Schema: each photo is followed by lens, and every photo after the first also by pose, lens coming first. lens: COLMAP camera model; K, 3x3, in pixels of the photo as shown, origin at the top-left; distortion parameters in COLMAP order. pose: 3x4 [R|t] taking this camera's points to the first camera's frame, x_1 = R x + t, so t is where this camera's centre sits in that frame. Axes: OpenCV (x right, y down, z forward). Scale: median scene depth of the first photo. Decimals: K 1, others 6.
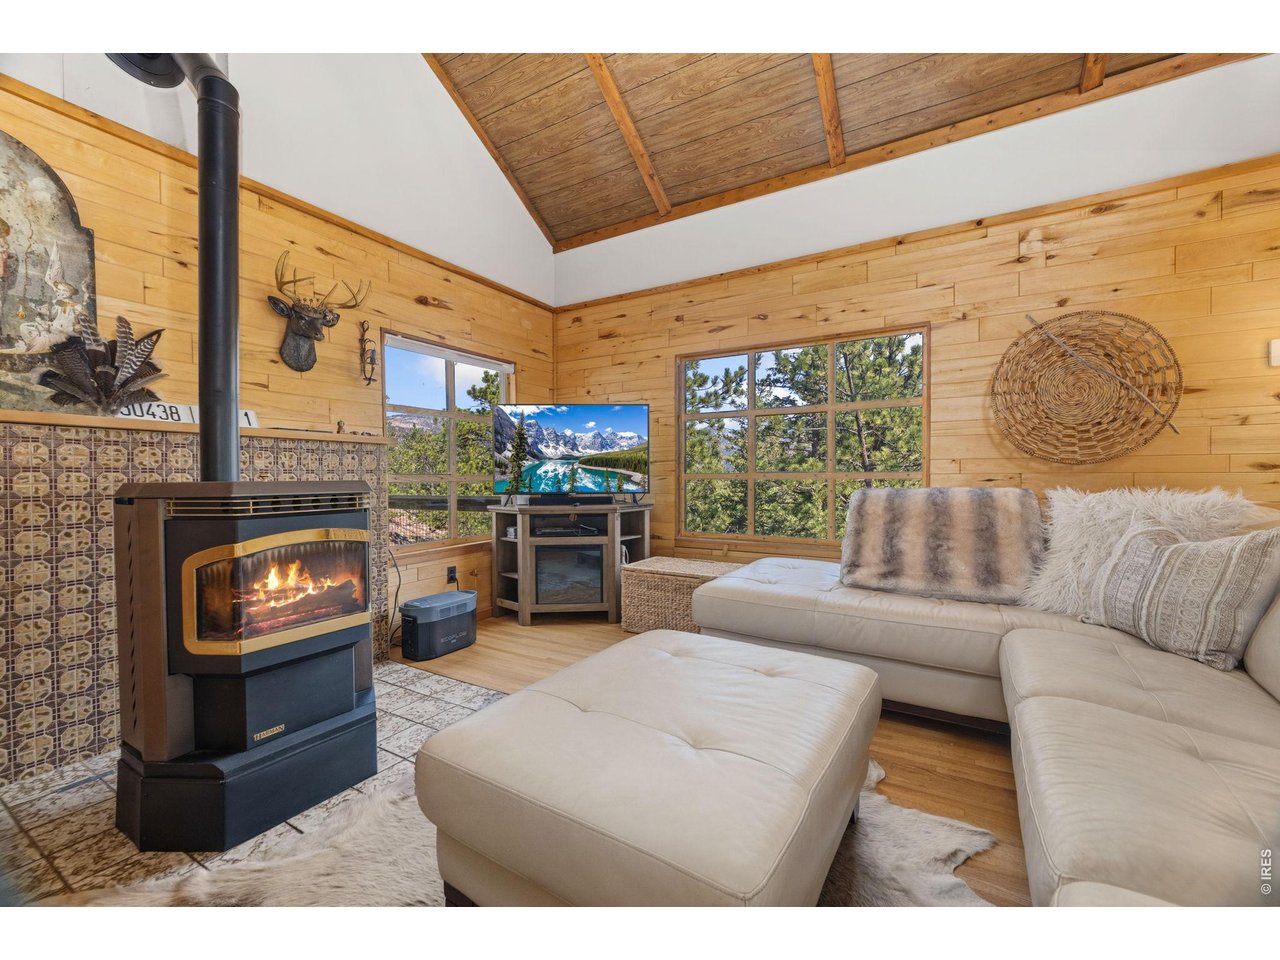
lens RADIAL K [[525.4, 0, 639.7], [0, 525.4, 479.9], [0, 0, 1]] dist [0.015371, 0.000583]
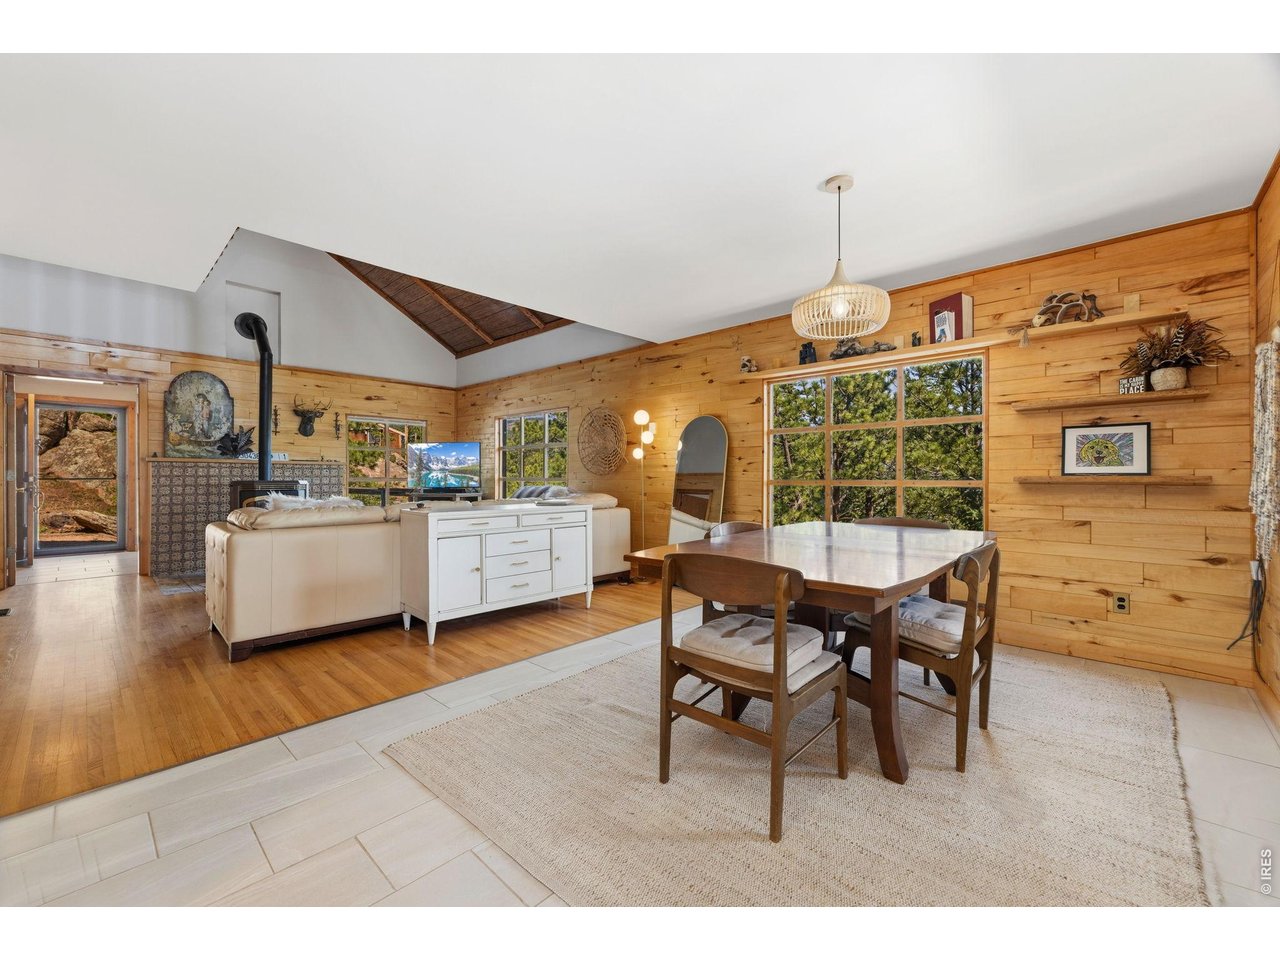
lens RADIAL K [[525.4, 0, 647.0], [0, 525.4, 482.5], [0, 0, 1]] dist [0.015371, 0.000583]
pose [[0.970833, 0.012585, -0.239425, 1.418895], [-0.011133, 0.999911, 0.007418, -0.021917], [0.239497, -0.004536, 0.970887, -0.975360]]
